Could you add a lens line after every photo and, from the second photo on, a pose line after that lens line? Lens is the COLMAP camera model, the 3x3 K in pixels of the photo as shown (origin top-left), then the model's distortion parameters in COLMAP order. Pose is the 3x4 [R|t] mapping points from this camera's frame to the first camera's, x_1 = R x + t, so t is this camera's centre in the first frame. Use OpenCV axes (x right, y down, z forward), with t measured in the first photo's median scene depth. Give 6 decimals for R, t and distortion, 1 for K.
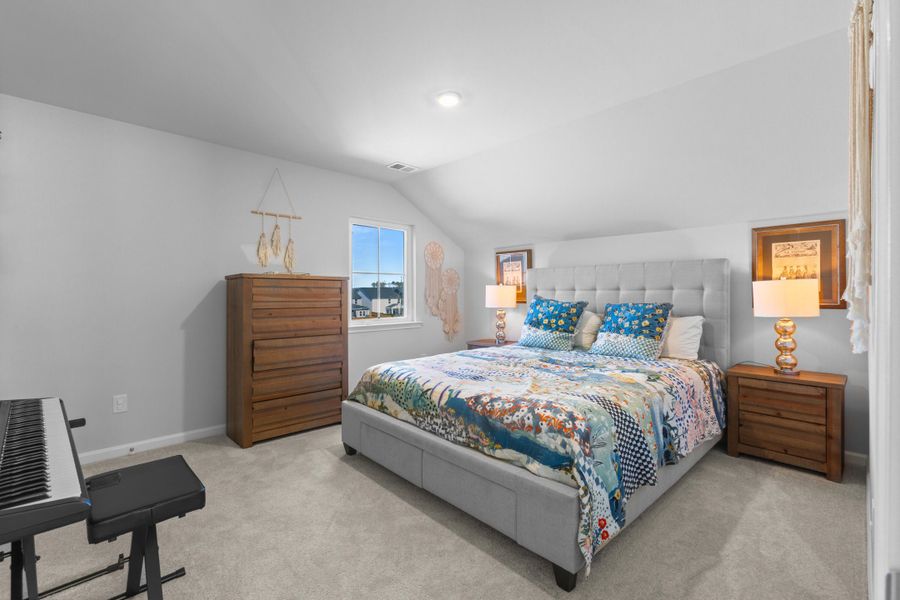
lens RADIAL K [[400.7, 0, 451.3], [0, 400.7, 291.5], [0, 0, 1]] dist [-0.002356, 0.000458]
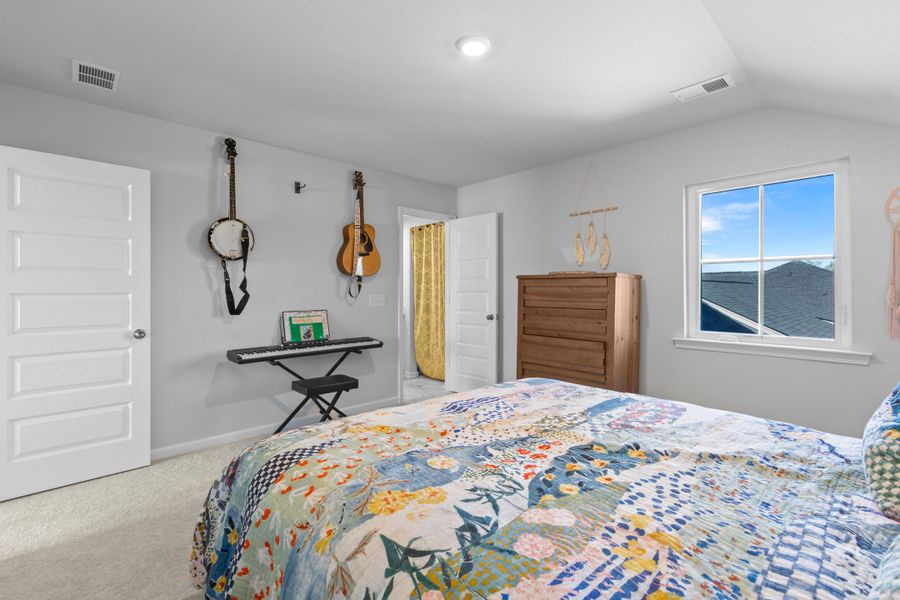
lens RADIAL K [[400.7, 0, 451.3], [0, 400.7, 291.5], [0, 0, 1]] dist [-0.002356, 0.000458]
pose [[-0.017574, -0.000069, -0.999846, 0.571732], [0.004719, 0.999989, -0.000152, 0.000287], [0.999834, -0.004721, -0.017574, 0.716627]]
